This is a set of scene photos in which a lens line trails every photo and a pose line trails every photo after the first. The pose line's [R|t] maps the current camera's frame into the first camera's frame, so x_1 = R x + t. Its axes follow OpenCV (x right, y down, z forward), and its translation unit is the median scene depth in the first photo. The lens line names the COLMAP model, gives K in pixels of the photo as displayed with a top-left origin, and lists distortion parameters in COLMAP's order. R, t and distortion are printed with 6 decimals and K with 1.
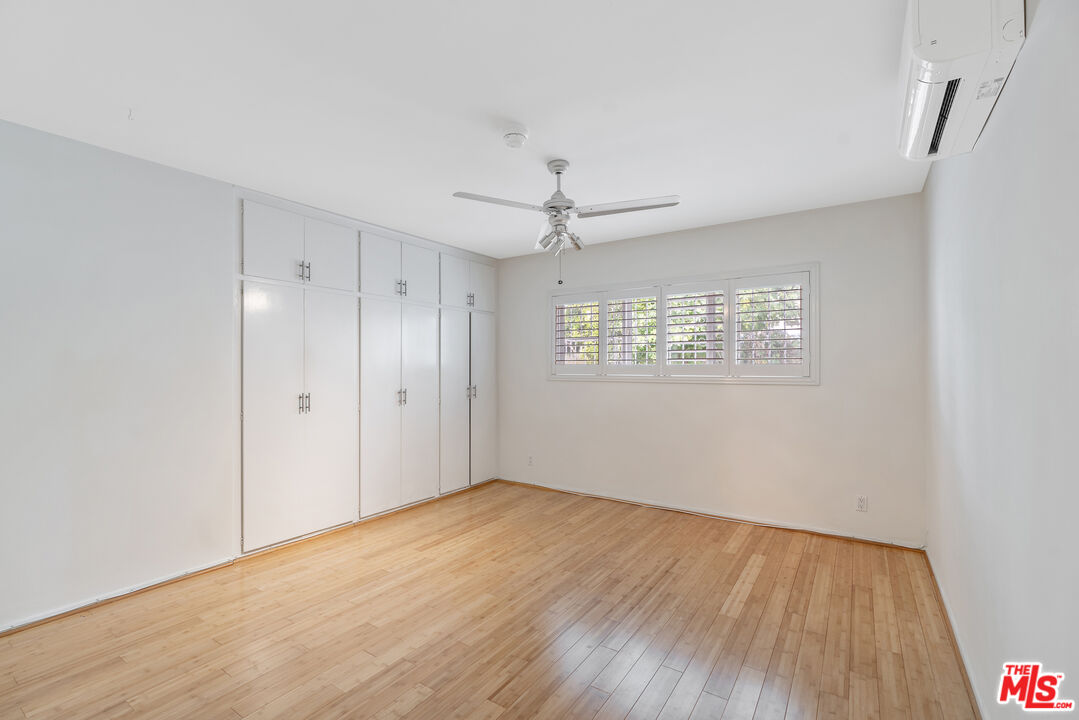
lens RADIAL K [[477.4, 0, 537.8], [0, 477.4, 364.7], [0, 0, 1]] dist [-0.005300, 0.000436]
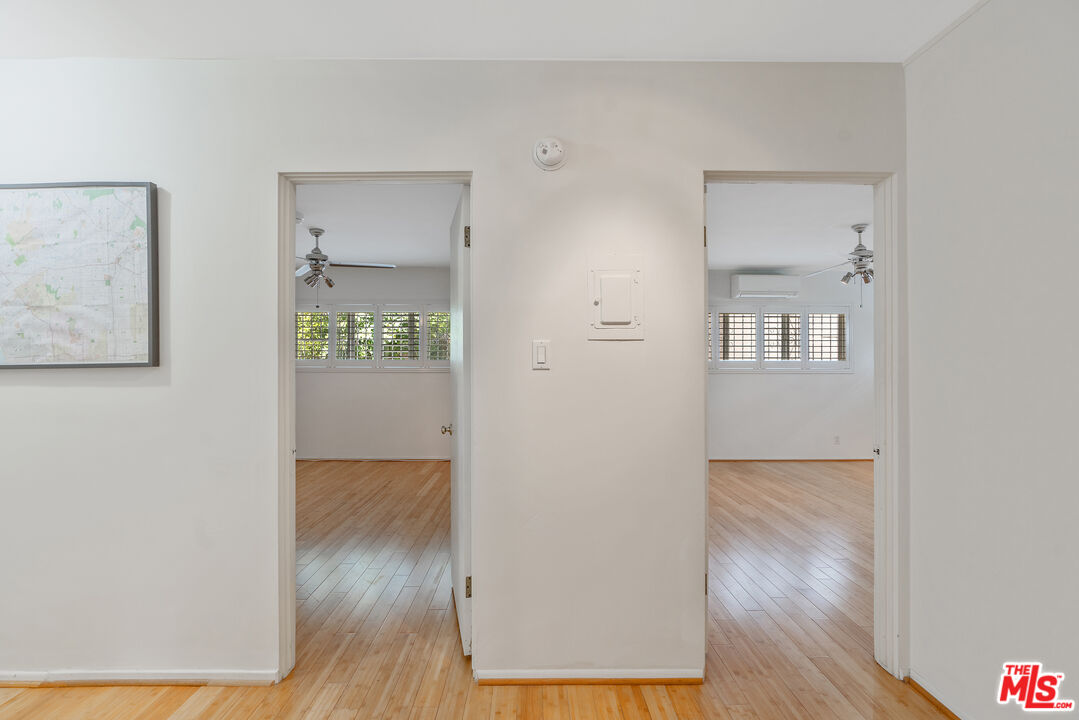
lens RADIAL K [[477.4, 0, 537.8], [0, 477.4, 364.7], [0, 0, 1]] dist [-0.005300, 0.000436]
pose [[0.820607, 0.000939, 0.571492, -0.245378], [-0.006676, 0.999946, 0.007943, -0.001038], [-0.571454, -0.010333, 0.820569, -0.668317]]
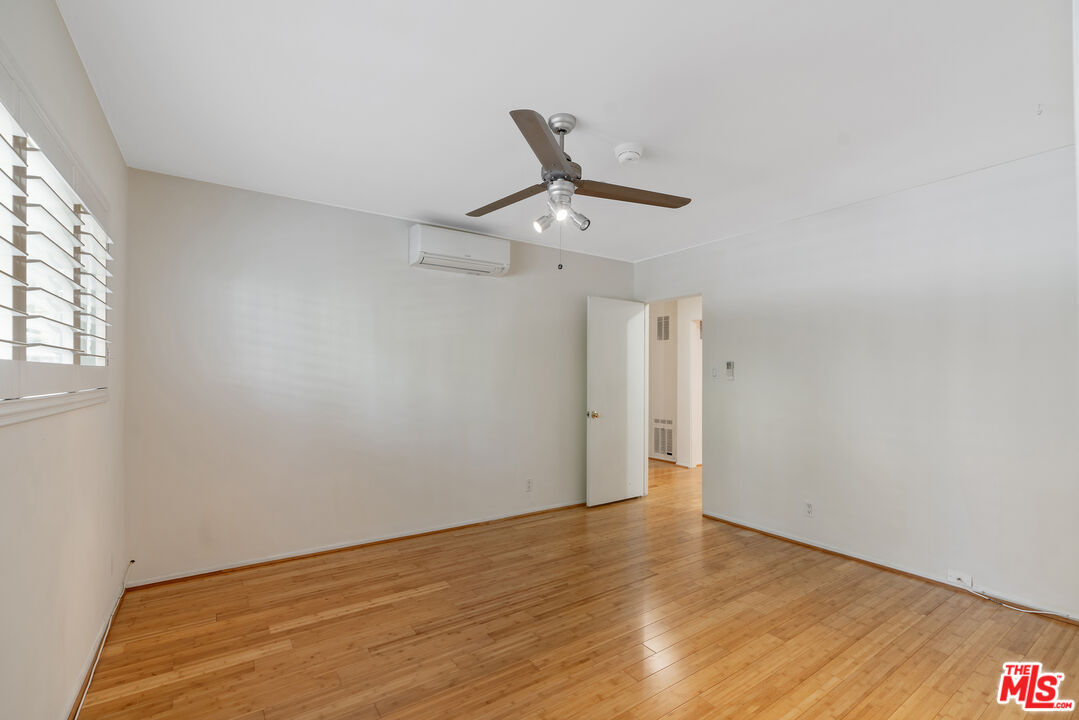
lens RADIAL K [[477.4, 0, 537.8], [0, 477.4, 364.7], [0, 0, 1]] dist [-0.005300, 0.000436]
pose [[-0.930896, 0.006539, 0.365226, -0.207163], [-0.004128, 0.999588, -0.028416, 0.015149], [-0.365261, -0.027960, -0.930485, 1.735063]]
